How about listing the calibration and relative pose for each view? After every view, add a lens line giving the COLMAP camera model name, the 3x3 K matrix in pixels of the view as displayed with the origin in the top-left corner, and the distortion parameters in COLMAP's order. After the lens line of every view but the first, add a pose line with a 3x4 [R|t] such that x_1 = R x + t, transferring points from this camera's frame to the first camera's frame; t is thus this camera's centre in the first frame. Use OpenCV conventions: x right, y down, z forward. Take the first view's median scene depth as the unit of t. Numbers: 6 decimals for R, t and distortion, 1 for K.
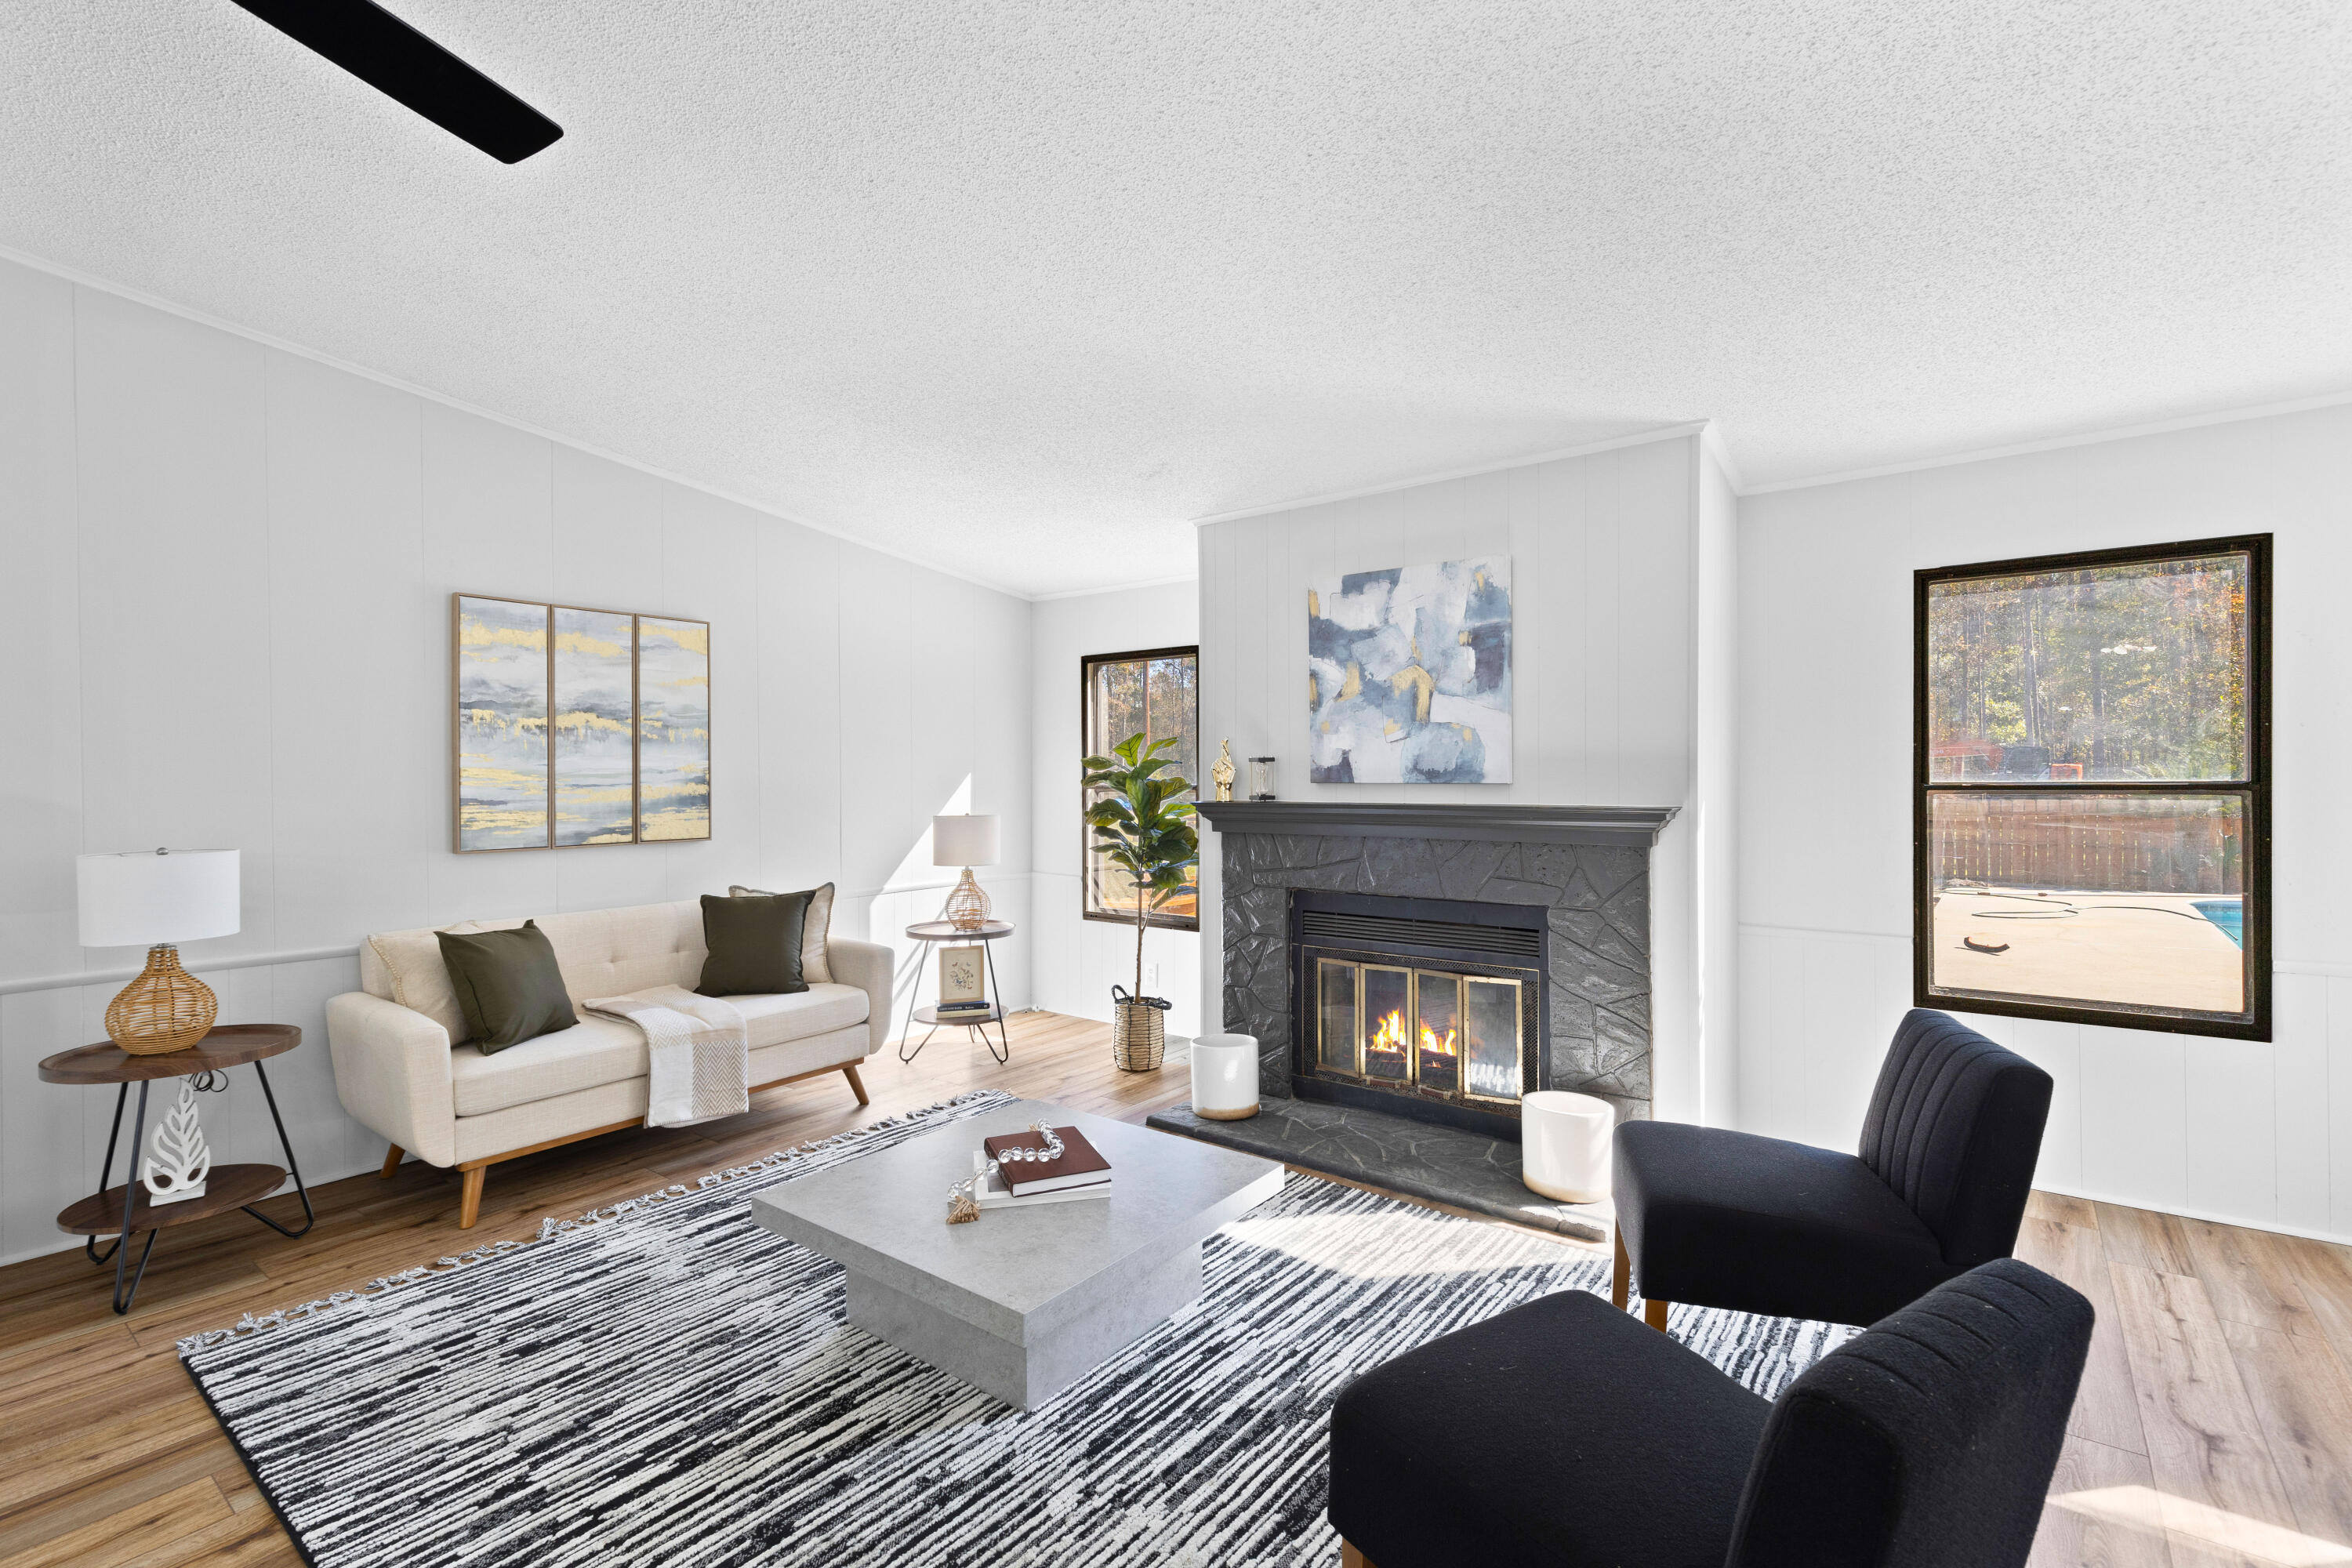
lens RADIAL K [[1060.5, 0, 1213.5], [0, 1060.5, 763.2], [0, 0, 1]] dist [0.009416, -0.001709]
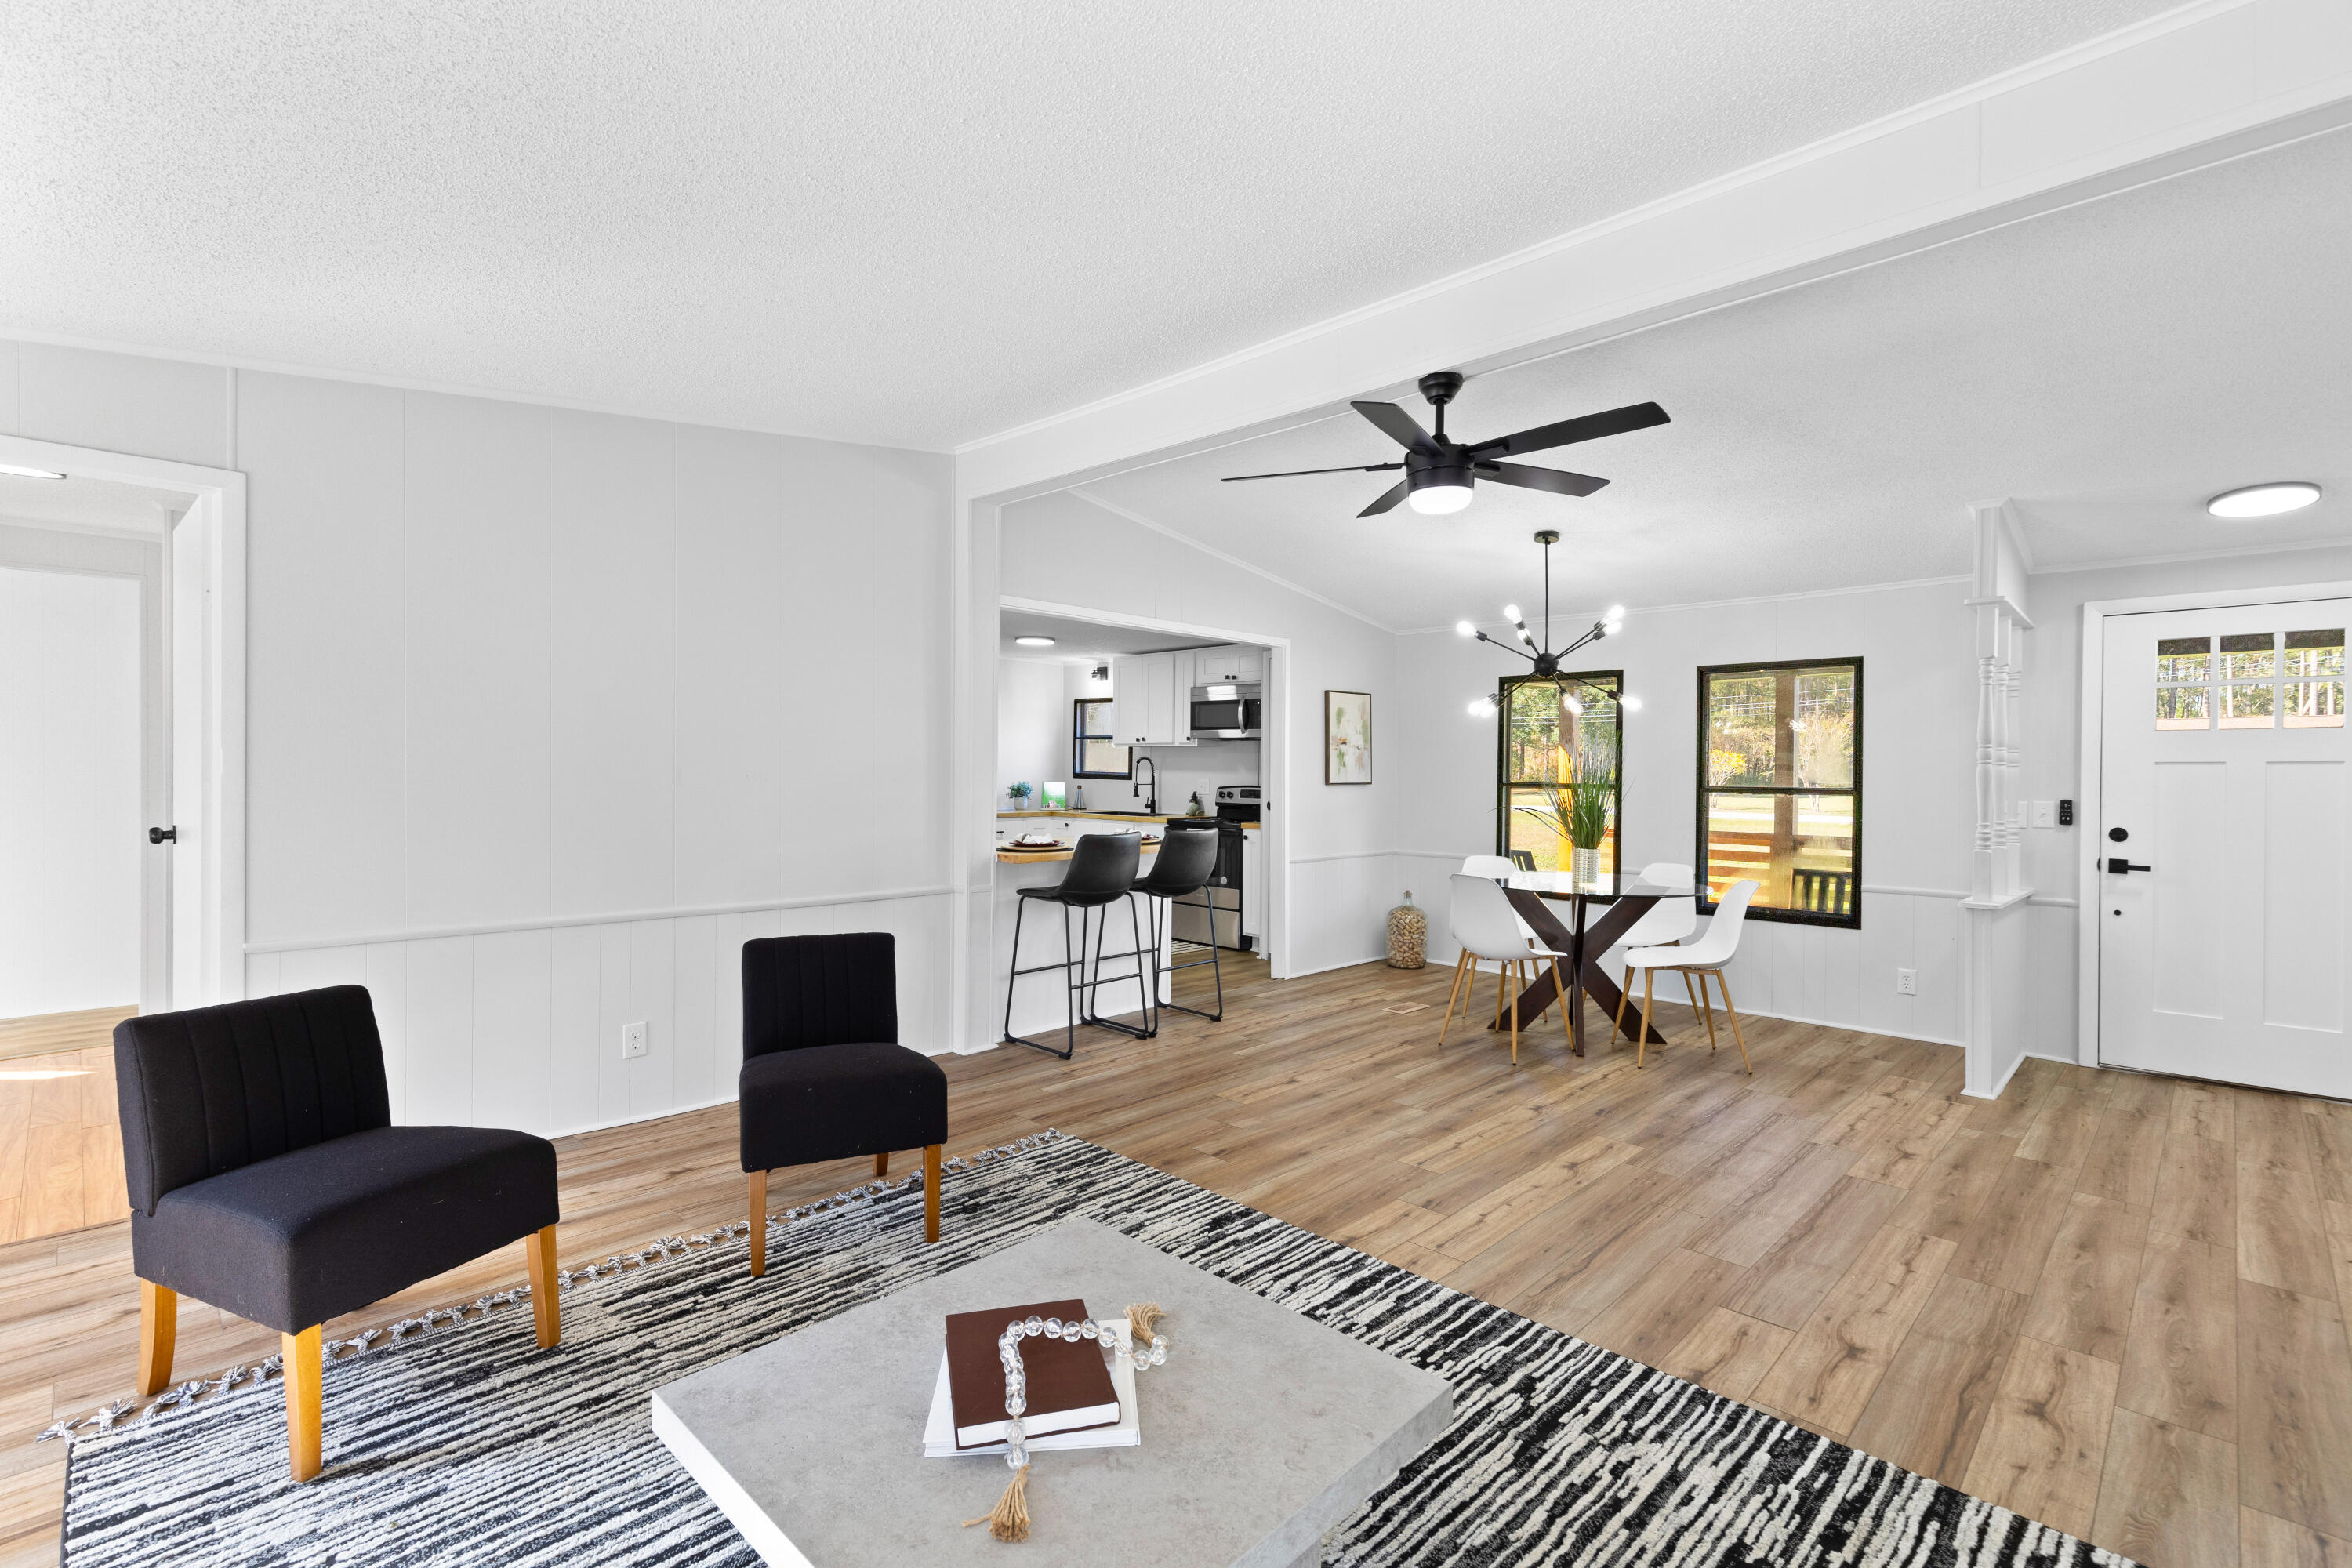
lens RADIAL K [[1060.5, 0, 1222.7], [0, 1060.5, 759.7], [0, 0, 1]] dist [0.009416, -0.001709]
pose [[-0.993851, 0.000298, 0.110721, -0.277483], [-0.001377, 0.999886, -0.015051, 0.013628], [-0.110713, -0.015111, -0.993738, 1.305706]]
